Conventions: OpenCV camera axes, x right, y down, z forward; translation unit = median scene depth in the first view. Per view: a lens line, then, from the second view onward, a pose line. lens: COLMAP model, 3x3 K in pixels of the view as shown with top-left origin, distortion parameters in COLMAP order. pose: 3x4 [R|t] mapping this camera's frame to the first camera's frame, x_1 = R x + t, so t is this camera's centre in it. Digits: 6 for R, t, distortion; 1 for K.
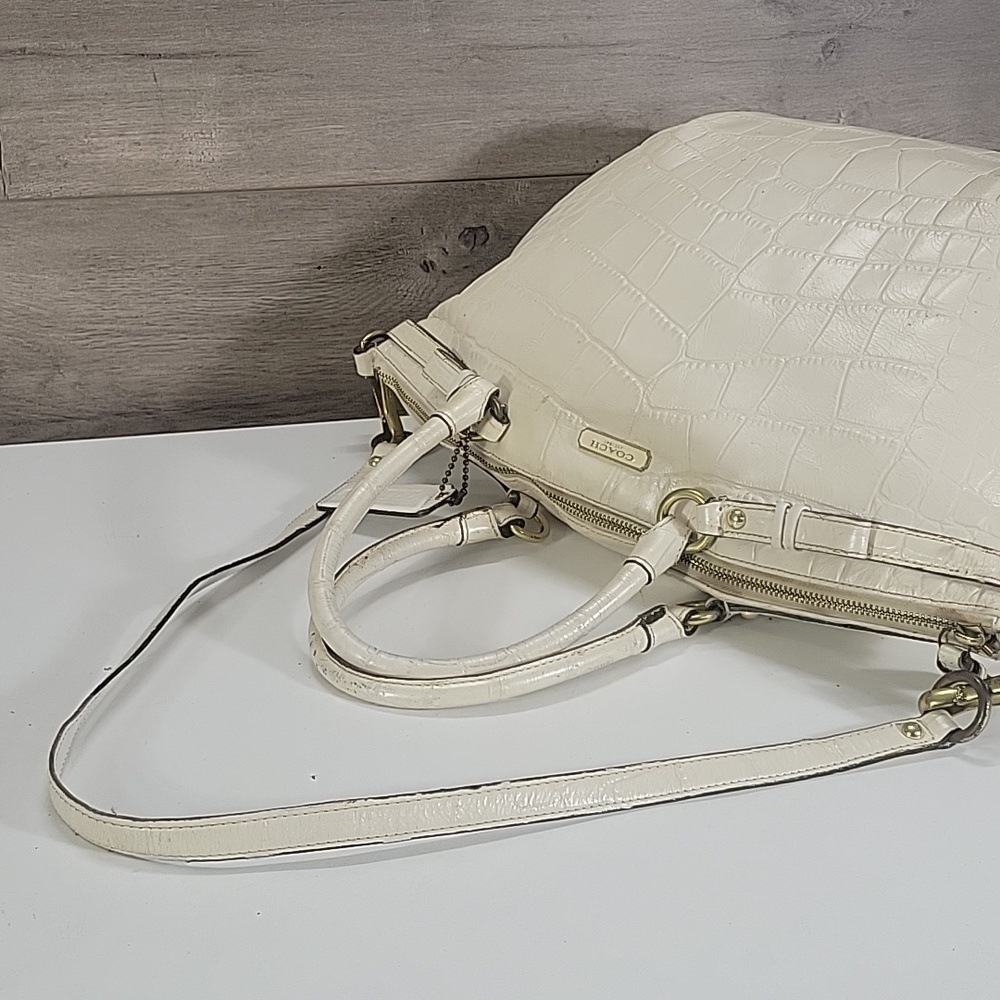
lens RADIAL K [[1974.2, 0, 538.2], [0, 1974.2, 501.0], [0, 0, 1]] dist [0.041166, 0.073975]
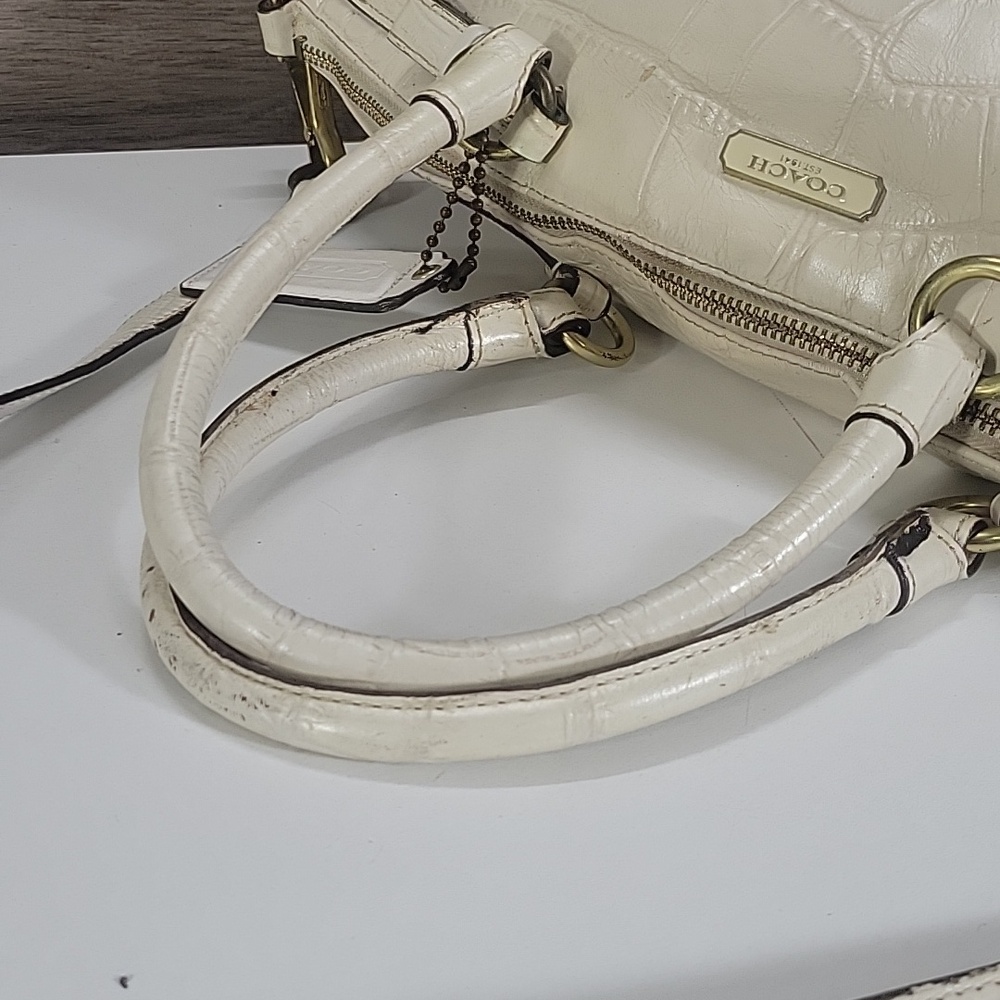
lens RADIAL K [[1841.5, 0, 500.0], [0, 1841.5, 500.0], [0, 0, 1]] dist [-0.038984, -0.046345]
pose [[0.999381, 0.017166, 0.030717, -0.044667], [-0.020045, 0.995178, 0.096016, 0.010428], [-0.028921, -0.096573, 0.994906, 0.538378]]
